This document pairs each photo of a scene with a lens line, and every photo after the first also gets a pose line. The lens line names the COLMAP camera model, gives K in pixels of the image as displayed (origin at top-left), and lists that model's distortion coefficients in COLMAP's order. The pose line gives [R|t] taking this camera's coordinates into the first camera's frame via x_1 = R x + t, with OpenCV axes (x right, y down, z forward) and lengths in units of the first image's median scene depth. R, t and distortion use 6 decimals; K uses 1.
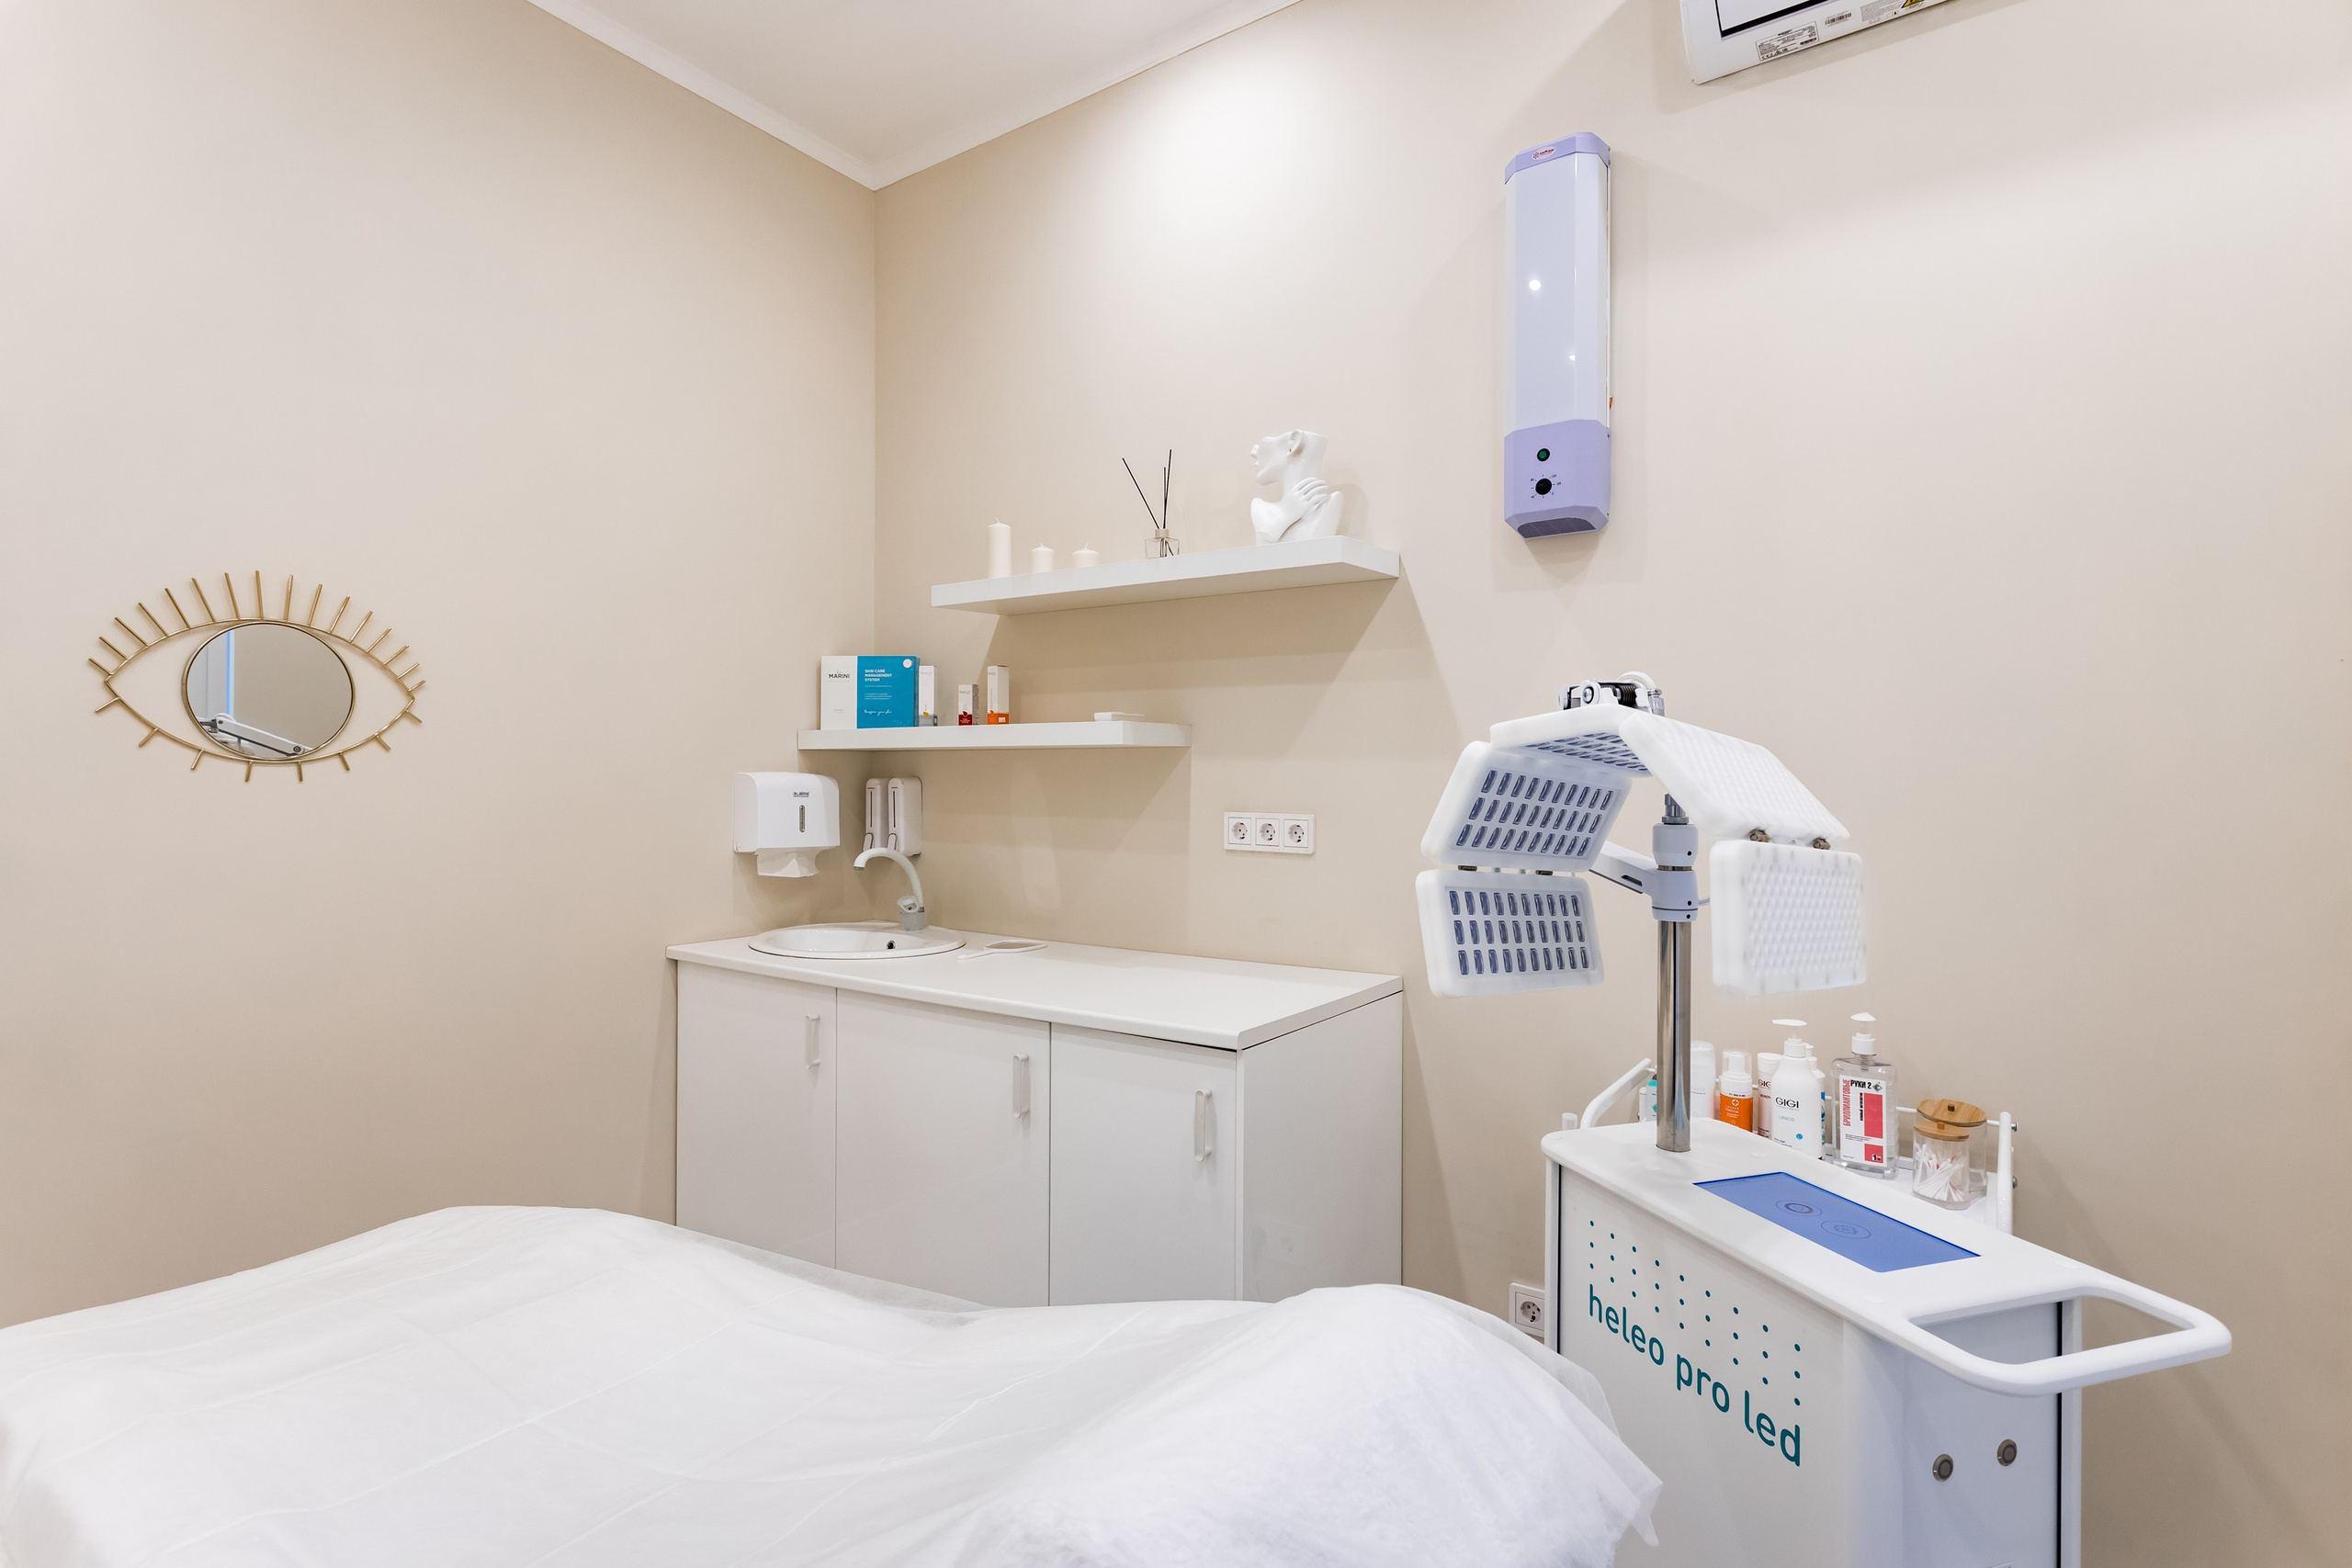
lens RADIAL K [[1117.7, 0, 1186.8], [0, 1117.7, 779.8], [0, 0, 1]] dist [0.003818, 0.002662]
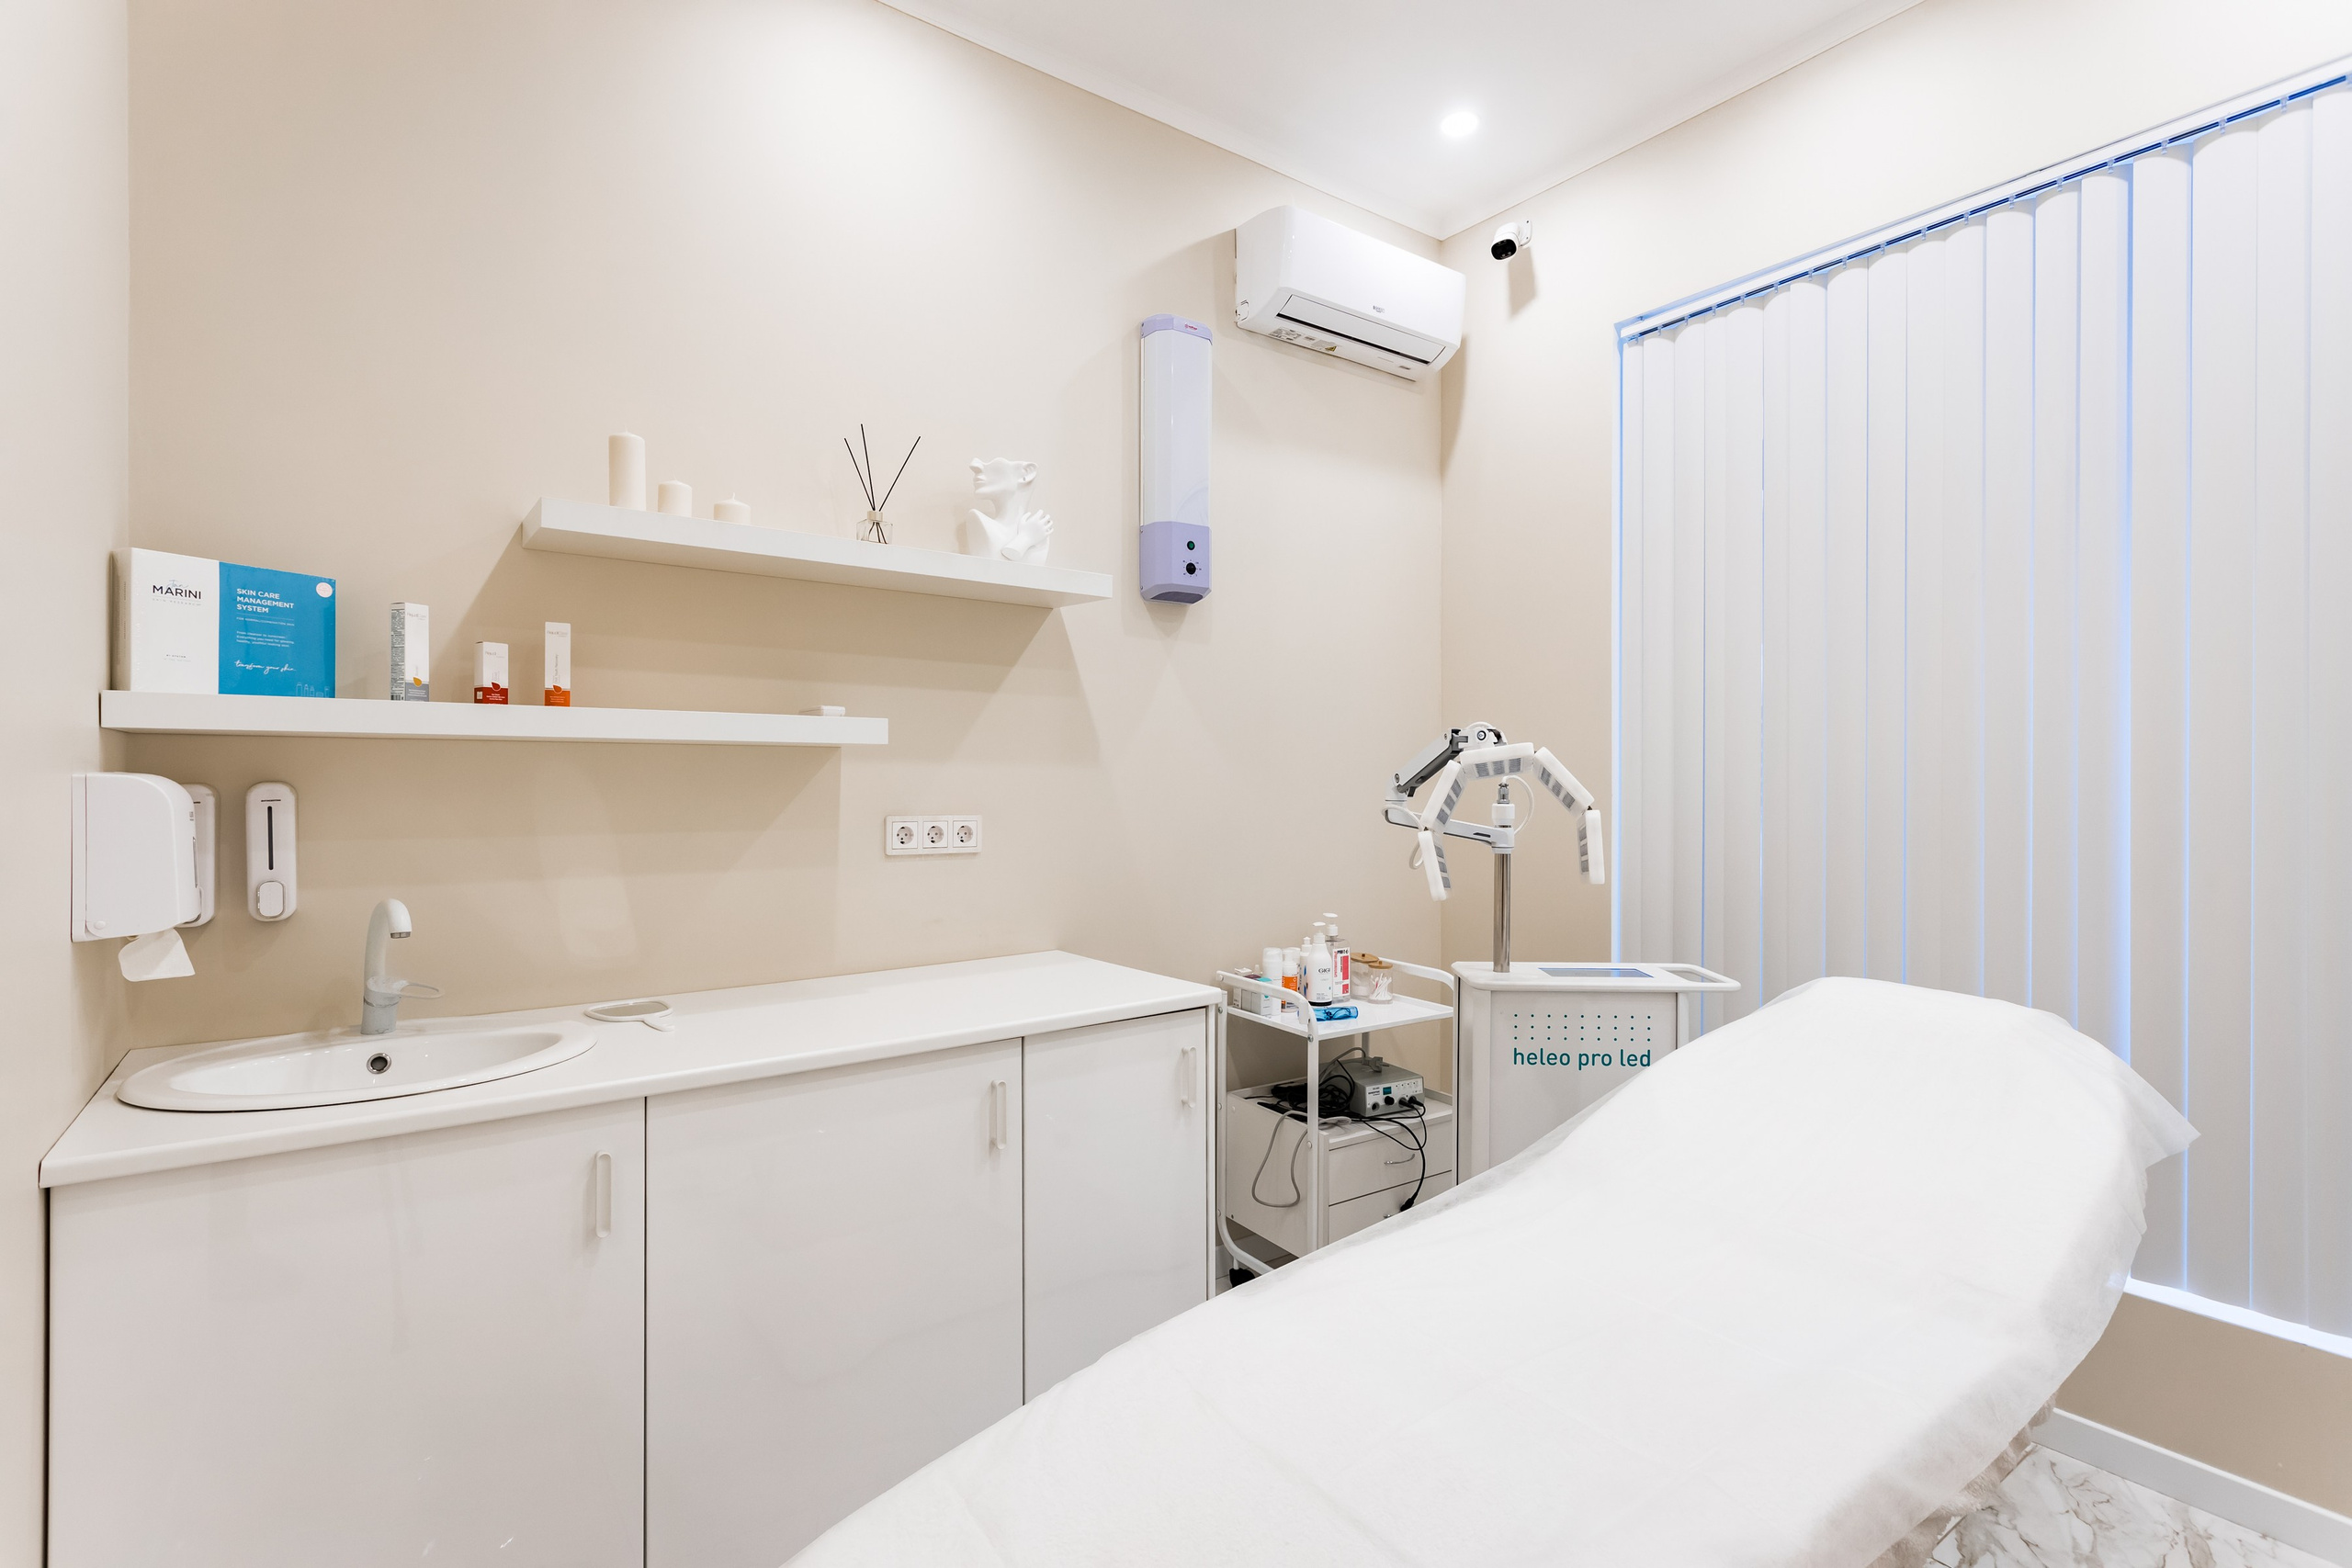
lens RADIAL K [[1117.7, 0, 1189.5], [0, 1117.7, 776.9], [0, 0, 1]] dist [0.003818, 0.002662]
pose [[0.326083, -0.000216, 0.945341, -0.696410], [0.002591, 0.999996, -0.000665, -0.003512], [-0.945338, 0.002666, 0.326082, 0.390789]]
